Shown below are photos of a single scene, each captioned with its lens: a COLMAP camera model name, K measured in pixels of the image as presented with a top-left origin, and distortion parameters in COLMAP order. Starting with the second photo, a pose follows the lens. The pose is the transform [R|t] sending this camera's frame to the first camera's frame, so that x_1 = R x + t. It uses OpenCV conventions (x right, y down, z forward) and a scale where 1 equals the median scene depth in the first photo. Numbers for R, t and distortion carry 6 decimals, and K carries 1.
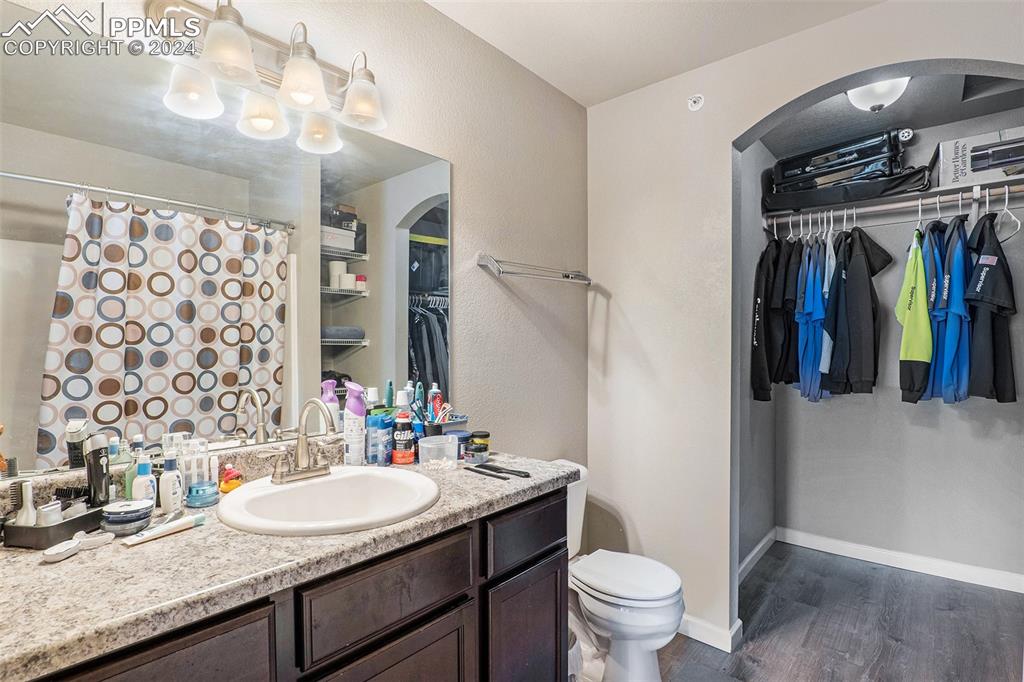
lens RADIAL K [[483.3, 0, 512.8], [0, 483.3, 347.7], [0, 0, 1]] dist [-0.015254, 0.003829]
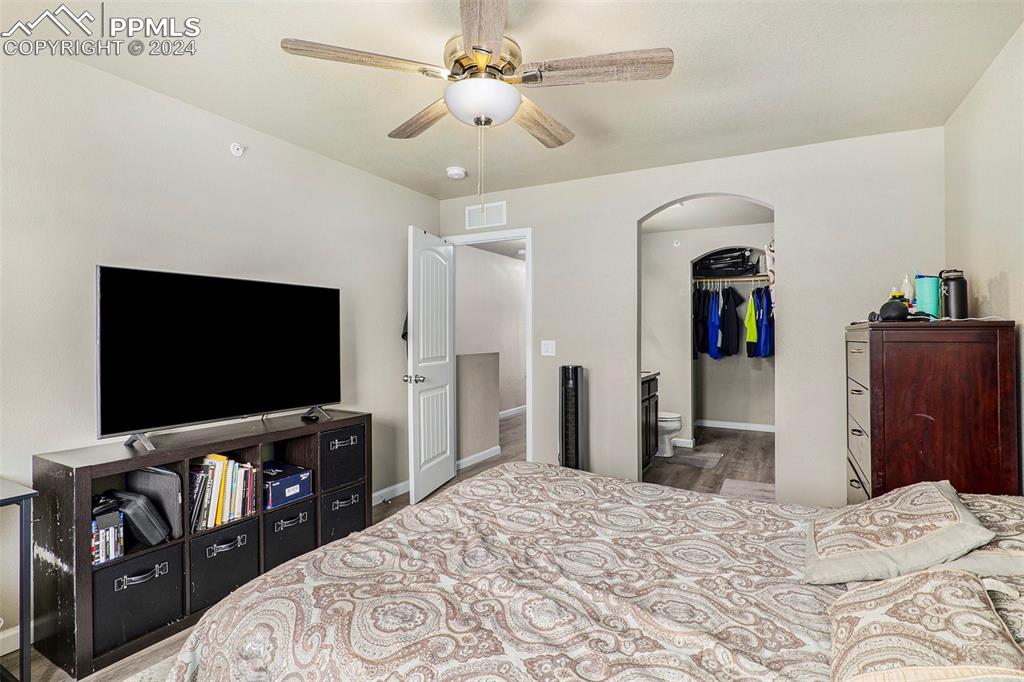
lens RADIAL K [[483.3, 0, 512.1], [0, 483.3, 333.8], [0, 0, 1]] dist [-0.015254, 0.003829]
pose [[0.977150, 0.003470, 0.212525, -1.066680], [0.001490, 0.999730, -0.023174, 0.047400], [-0.212548, 0.022961, 0.976881, -1.381905]]
